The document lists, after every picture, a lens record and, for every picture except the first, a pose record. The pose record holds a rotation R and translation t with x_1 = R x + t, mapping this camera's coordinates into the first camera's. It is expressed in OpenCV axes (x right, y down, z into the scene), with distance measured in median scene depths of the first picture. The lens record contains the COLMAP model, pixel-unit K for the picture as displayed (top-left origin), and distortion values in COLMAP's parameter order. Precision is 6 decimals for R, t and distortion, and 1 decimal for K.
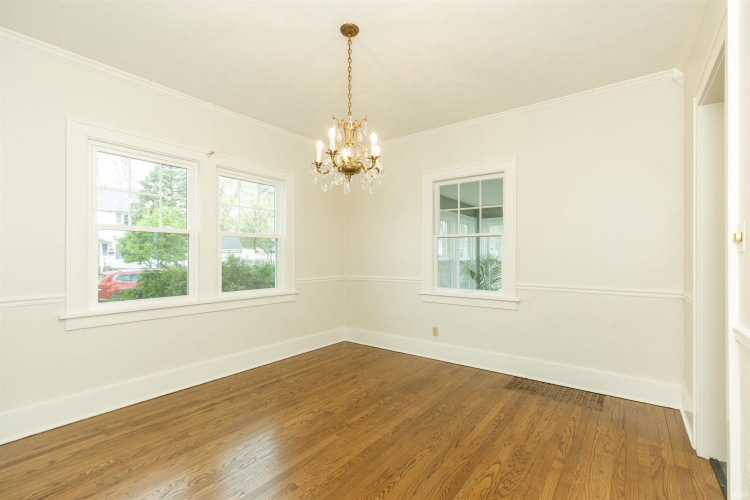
lens RADIAL K [[336.7, 0, 376.5], [0, 336.7, 252.0], [0, 0, 1]] dist [0.001424, 0.000177]
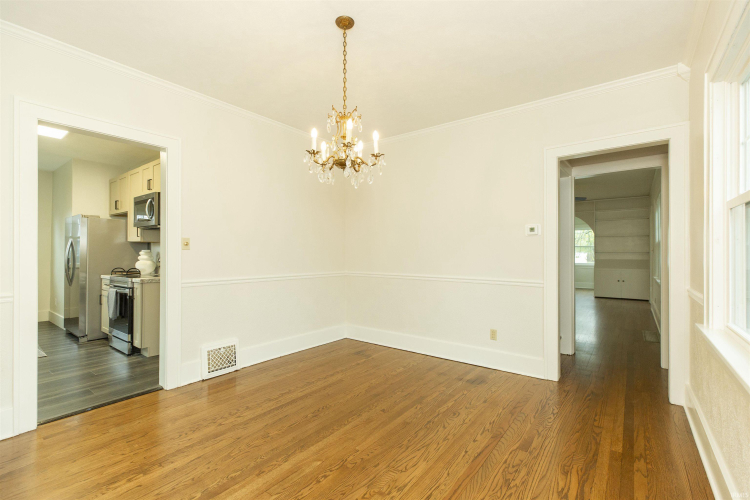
lens RADIAL K [[336.7, 0, 376.5], [0, 336.7, 252.0], [0, 0, 1]] dist [0.001424, 0.000177]
pose [[-0.999993, -0.000061, 0.003632, -0.176360], [-0.000112, 0.999901, -0.014081, 0.026936], [-0.003631, -0.014081, -0.999894, 1.976190]]
